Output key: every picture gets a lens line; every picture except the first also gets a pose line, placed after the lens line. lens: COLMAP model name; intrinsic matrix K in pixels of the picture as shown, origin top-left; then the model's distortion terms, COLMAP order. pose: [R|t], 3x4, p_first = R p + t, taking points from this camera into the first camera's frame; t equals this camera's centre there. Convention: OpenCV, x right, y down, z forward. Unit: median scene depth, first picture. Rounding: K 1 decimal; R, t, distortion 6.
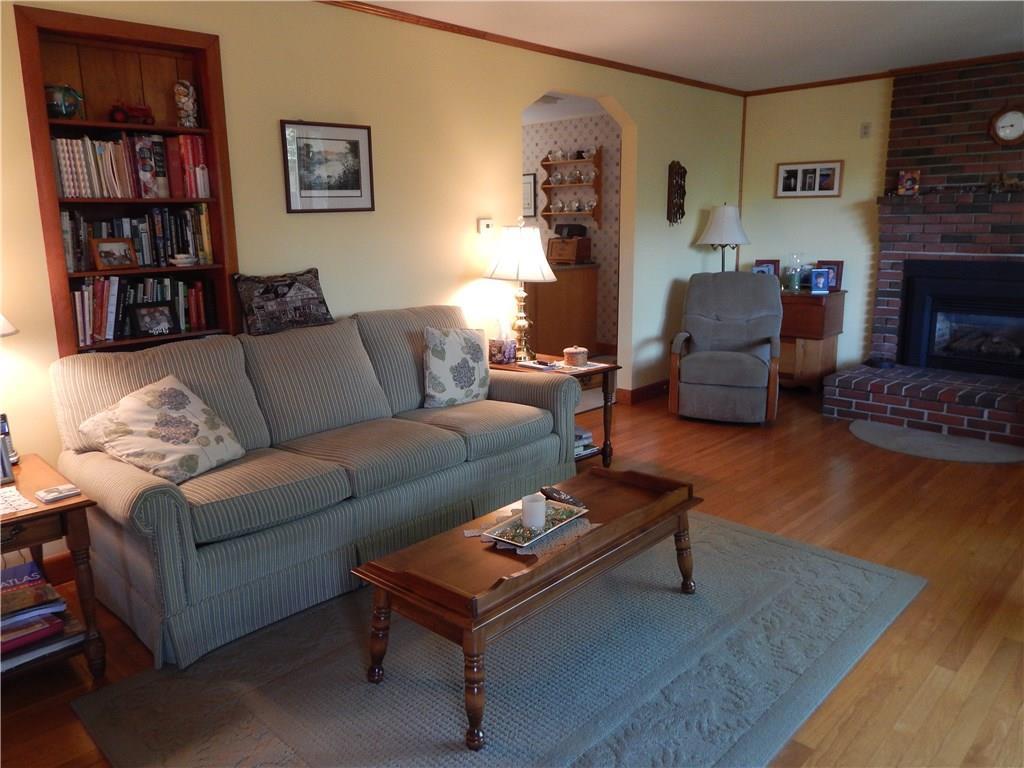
lens RADIAL K [[770.0, 0, 511.9], [0, 770.0, 386.1], [0, 0, 1]] dist [0.002688, 0.003912]
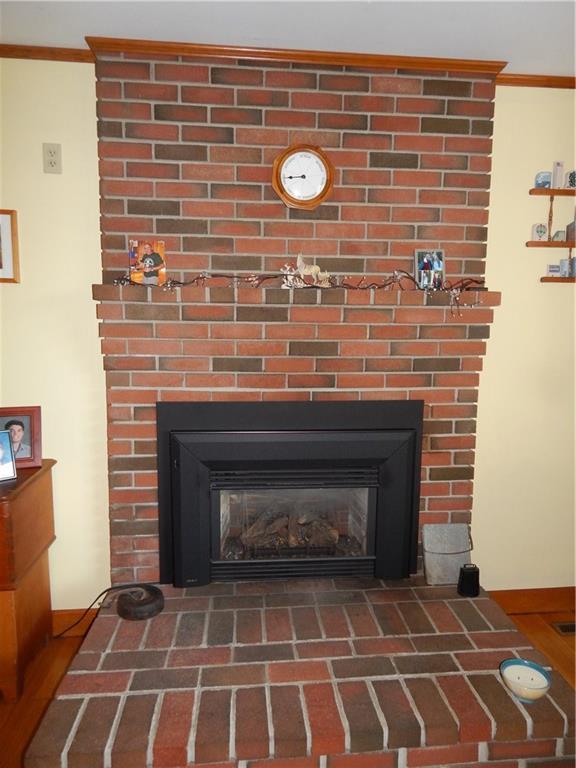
lens RADIAL K [[515.3, 0, 288.9], [0, 515.3, 385.0], [0, 0, 1]] dist [0.040366, 0.000477]
pose [[0.660091, -0.068961, 0.748014, 0.304726], [0.136804, 0.990161, -0.029439, -0.155494], [-0.738624, 0.121764, 0.663030, 0.700767]]
